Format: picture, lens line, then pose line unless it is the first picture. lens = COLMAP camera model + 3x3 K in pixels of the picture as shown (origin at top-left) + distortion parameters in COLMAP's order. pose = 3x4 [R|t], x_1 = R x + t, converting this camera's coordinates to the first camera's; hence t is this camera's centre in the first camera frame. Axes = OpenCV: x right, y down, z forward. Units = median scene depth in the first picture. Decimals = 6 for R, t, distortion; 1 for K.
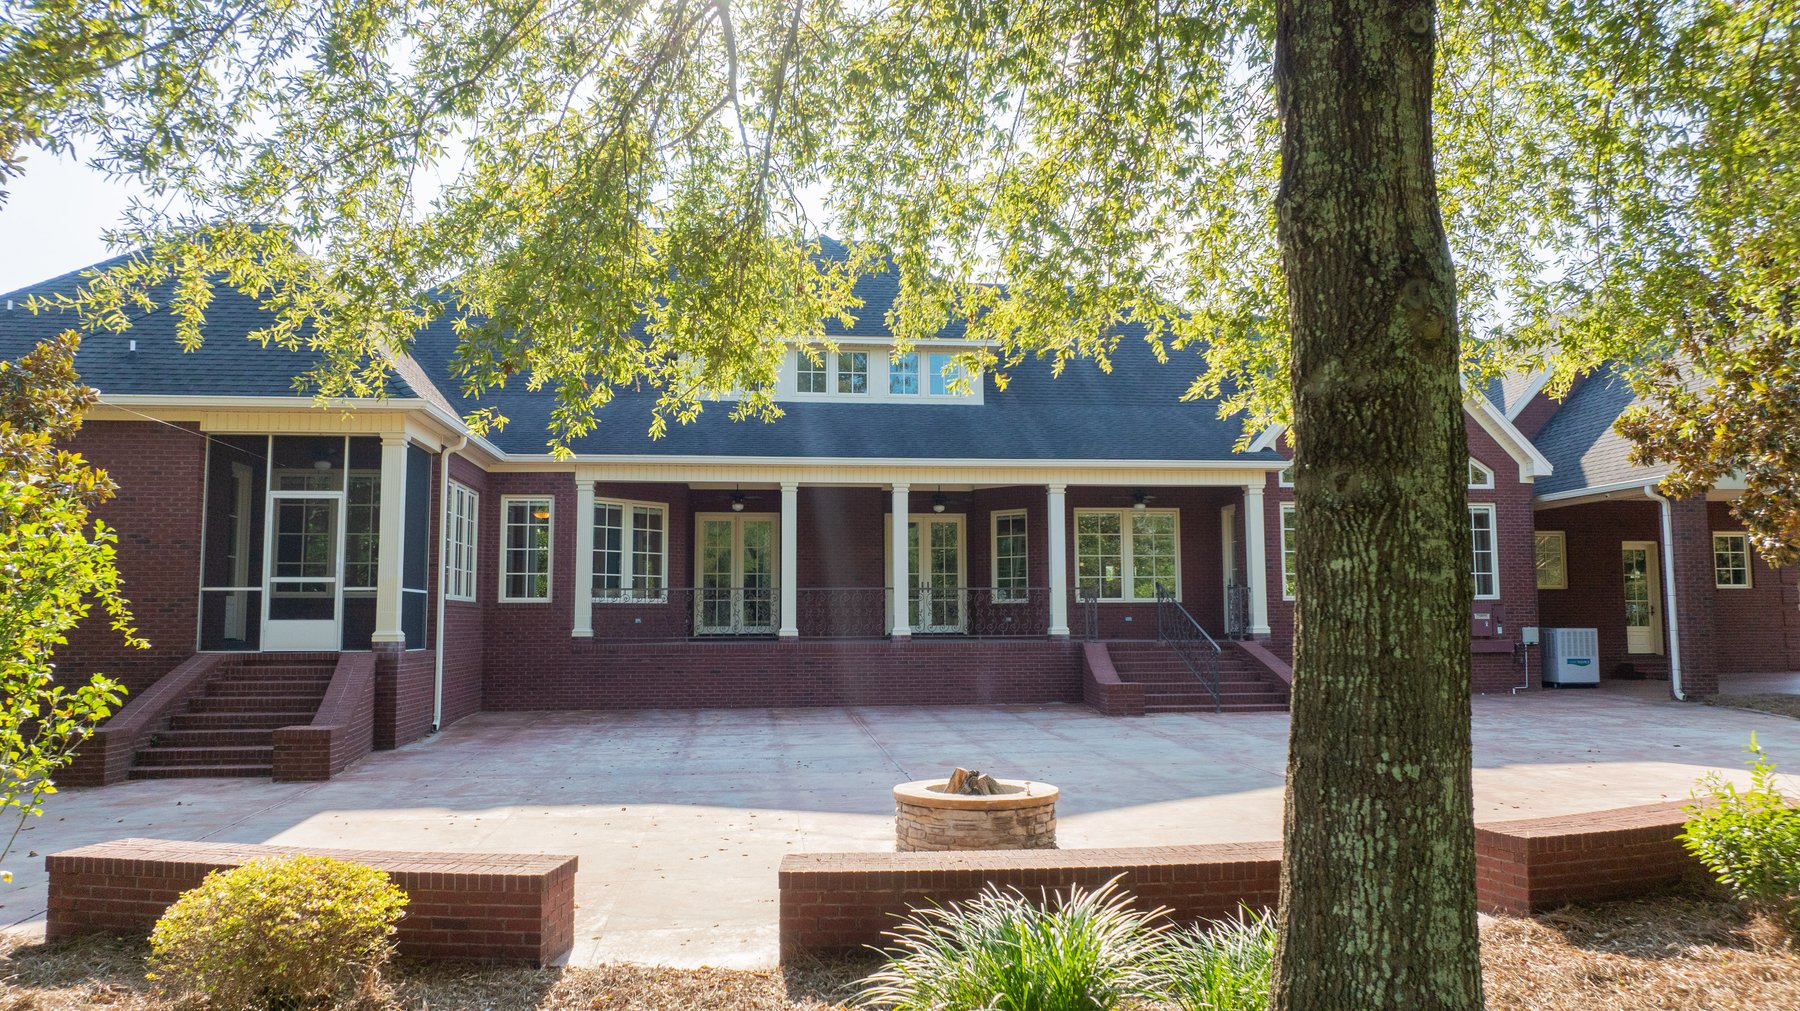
lens RADIAL K [[1255.4, 0, 900.0], [0, 1255.4, 505.5], [0, 0, 1]] dist [-0.014007, -0.001189]
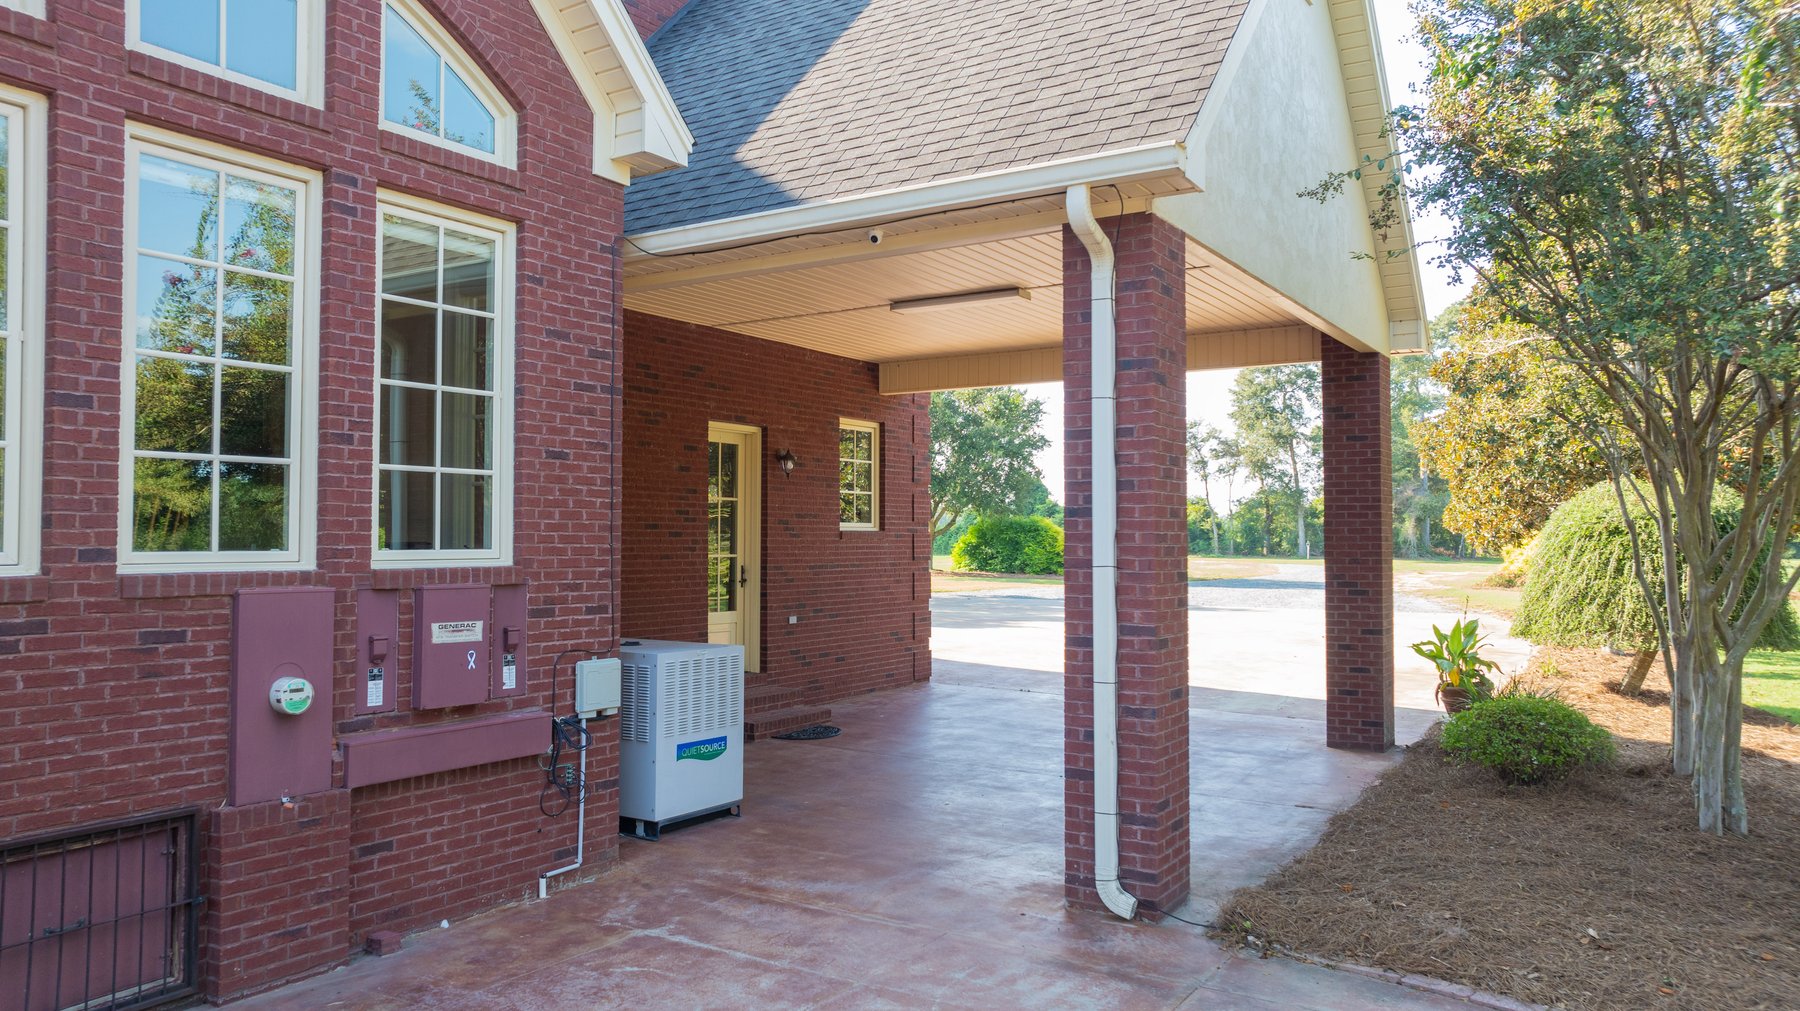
lens RADIAL K [[1255.4, 0, 900.0], [0, 1255.4, 505.5], [0, 0, 1]] dist [-0.014007, -0.001189]
pose [[0.637627, 0.027545, 0.769853, 0.316399], [-0.071729, 0.997142, 0.023732, 0.048406], [-0.766999, -0.070353, 0.637780, 0.751320]]
